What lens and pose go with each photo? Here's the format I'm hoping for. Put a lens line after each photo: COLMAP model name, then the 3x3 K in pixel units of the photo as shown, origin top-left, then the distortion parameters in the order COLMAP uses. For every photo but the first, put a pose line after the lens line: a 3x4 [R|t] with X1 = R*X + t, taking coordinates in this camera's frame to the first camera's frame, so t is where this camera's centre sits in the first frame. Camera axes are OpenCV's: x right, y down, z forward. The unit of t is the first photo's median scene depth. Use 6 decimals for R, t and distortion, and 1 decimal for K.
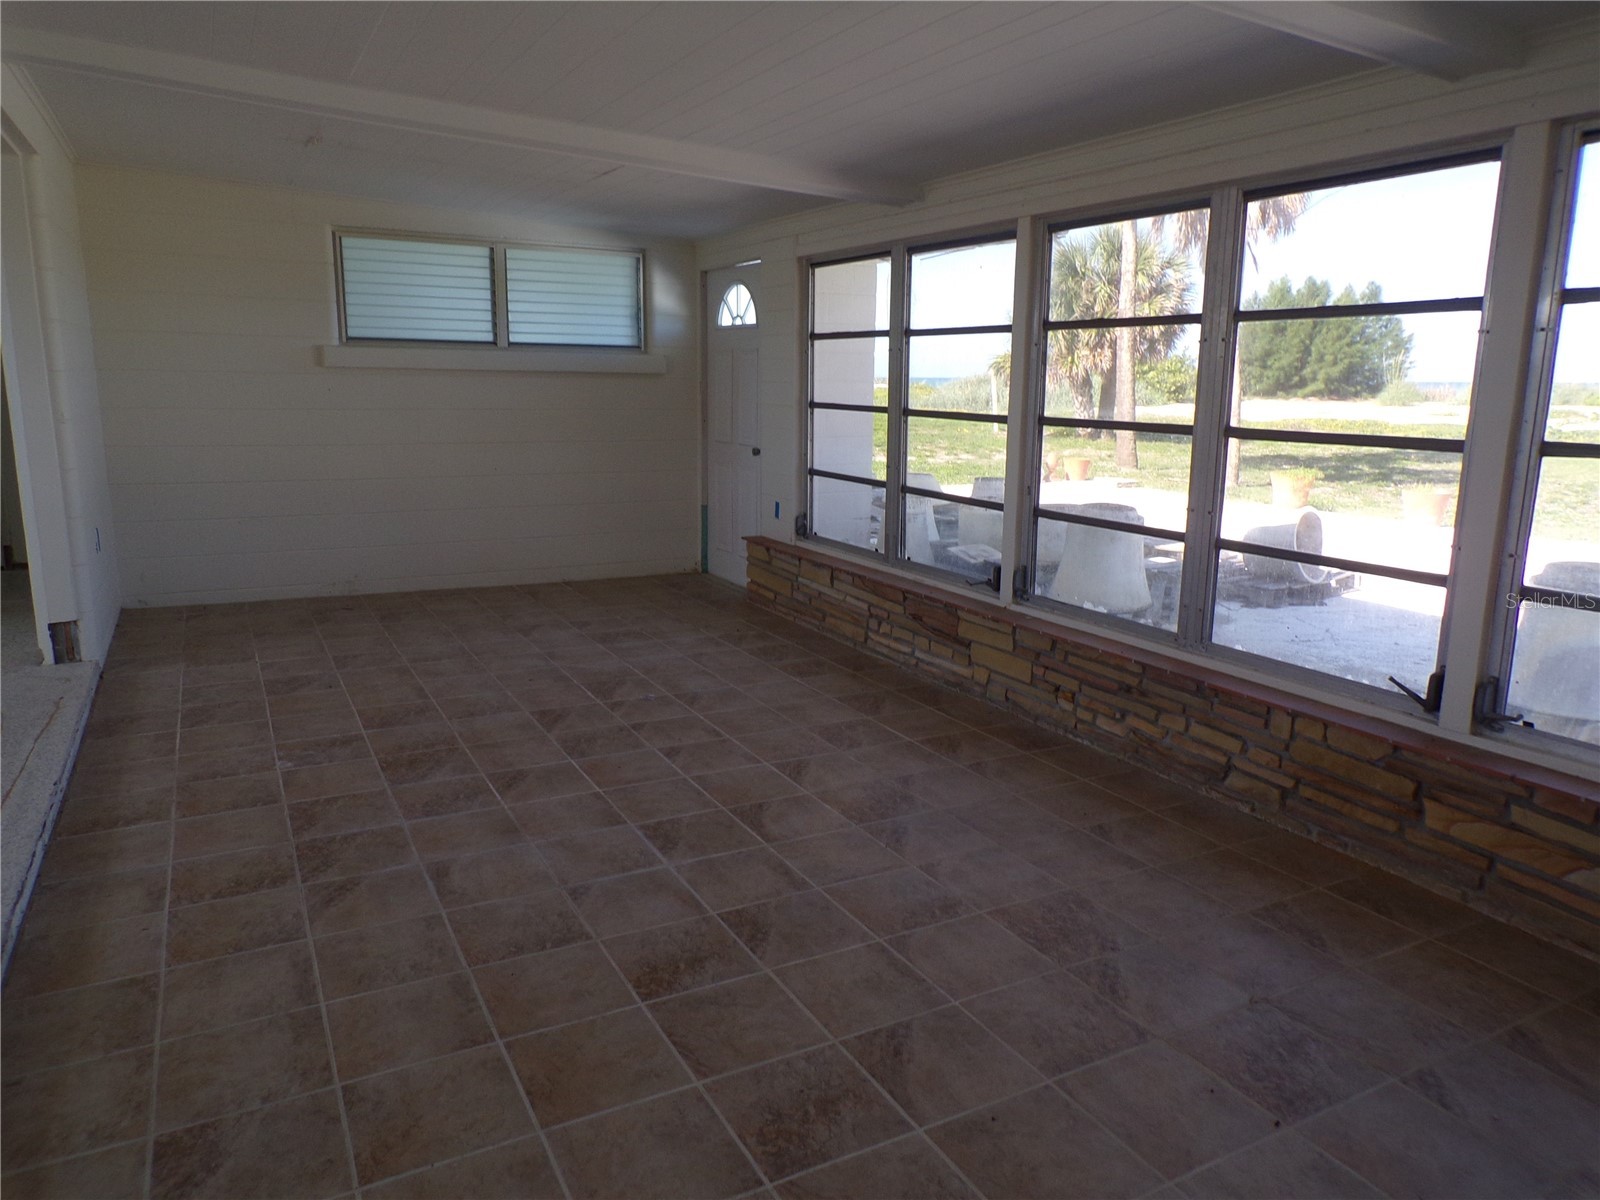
lens RADIAL K [[1077.8, 0, 803.3], [0, 1077.8, 602.9], [0, 0, 1]] dist [-0.024977, 0.027584]
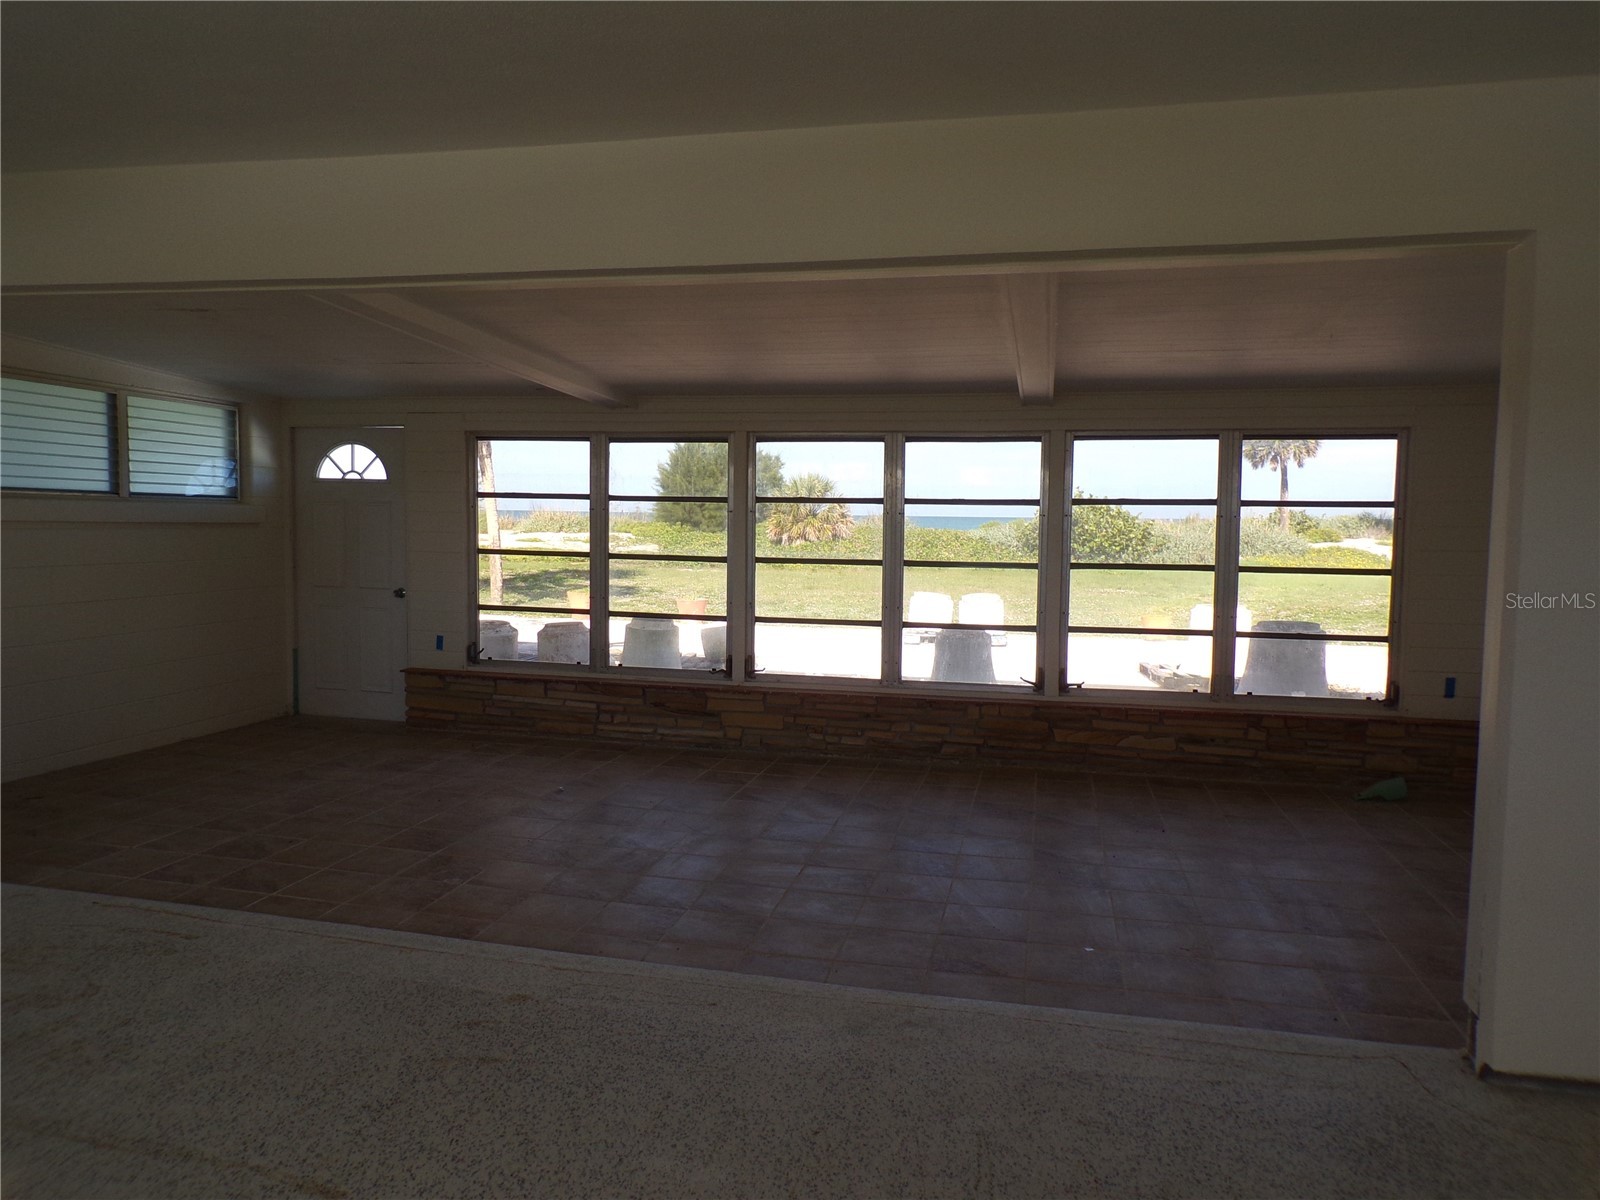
lens RADIAL K [[1077.8, 0, 812.4], [0, 1077.8, 600.6], [0, 0, 1]] dist [-0.024977, 0.027584]
pose [[0.652744, -0.062944, 0.754959, -0.983684], [0.146405, 0.988237, -0.044189, -0.034516], [-0.743297, 0.139373, 0.654281, -0.067785]]
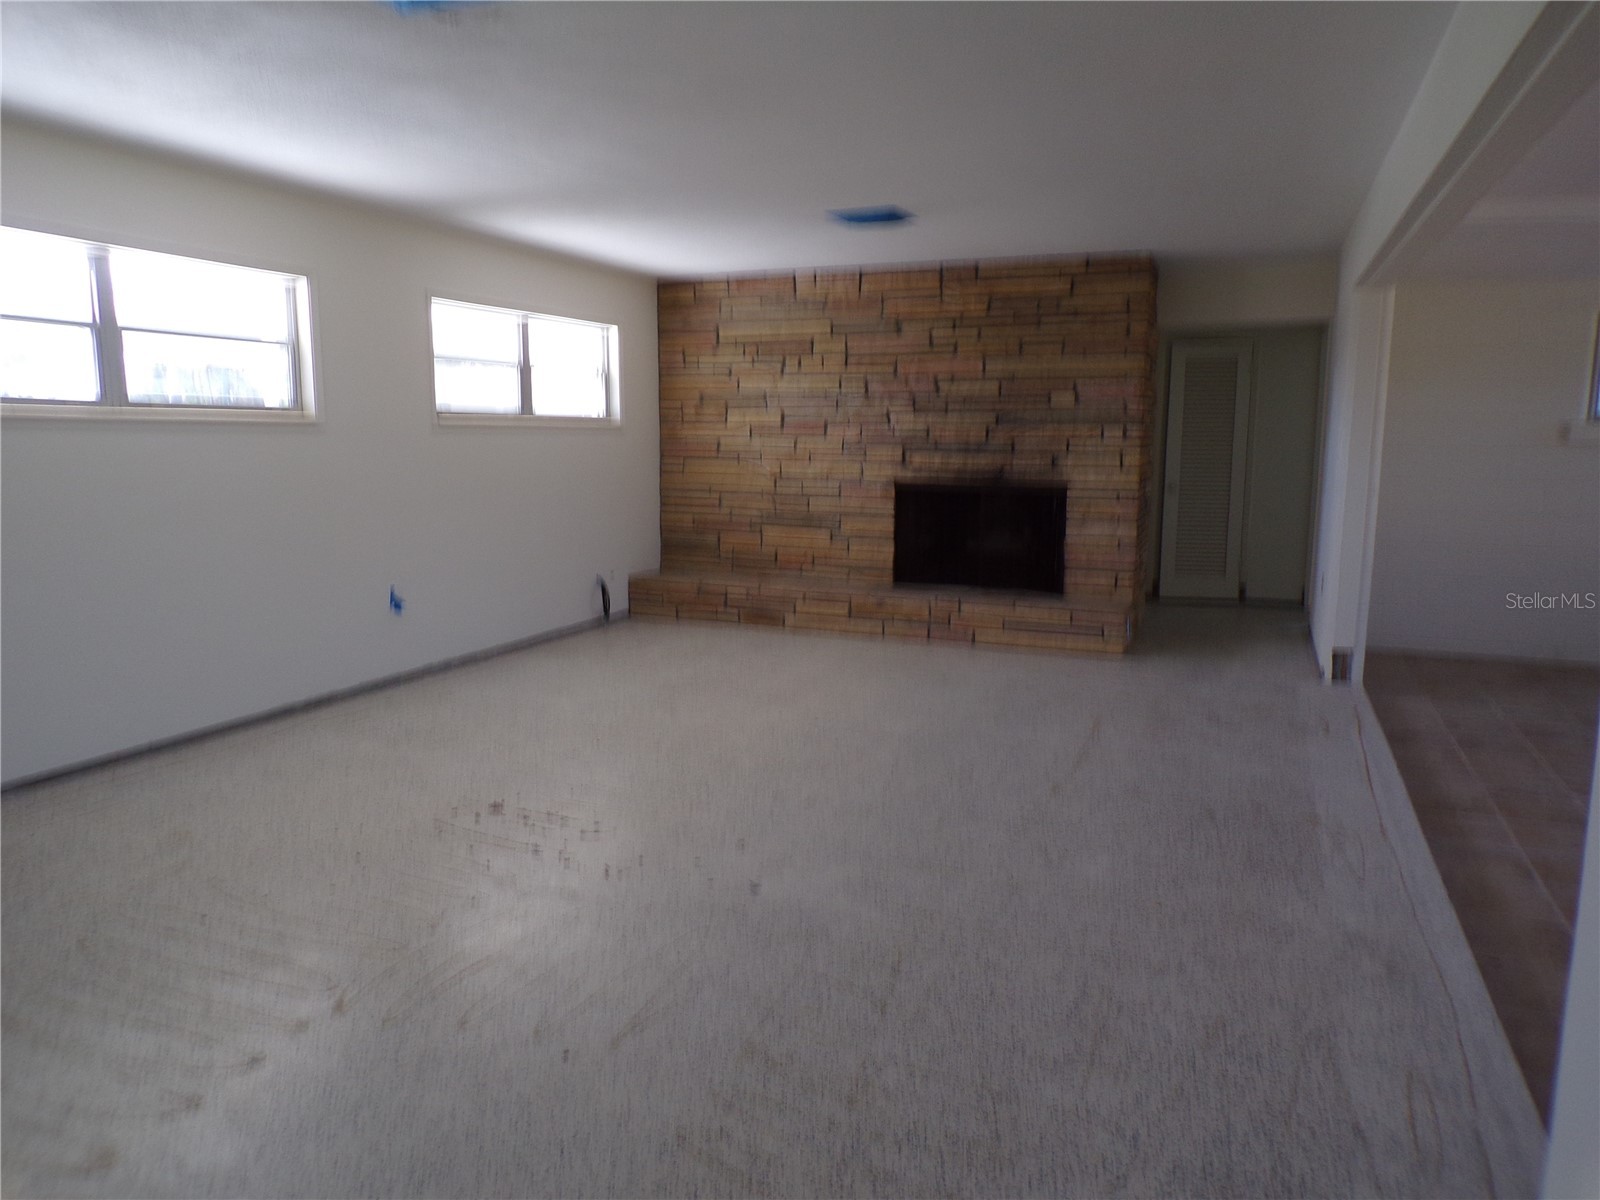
lens RADIAL K [[1077.8, 0, 803.7], [0, 1077.8, 603.9], [0, 0, 1]] dist [-0.024977, 0.027584]
pose [[0.628697, 0.102700, -0.770839, -0.134502], [-0.145738, 0.989239, 0.012933, 0.047654], [0.763872, 0.104210, 0.636899, -0.339568]]
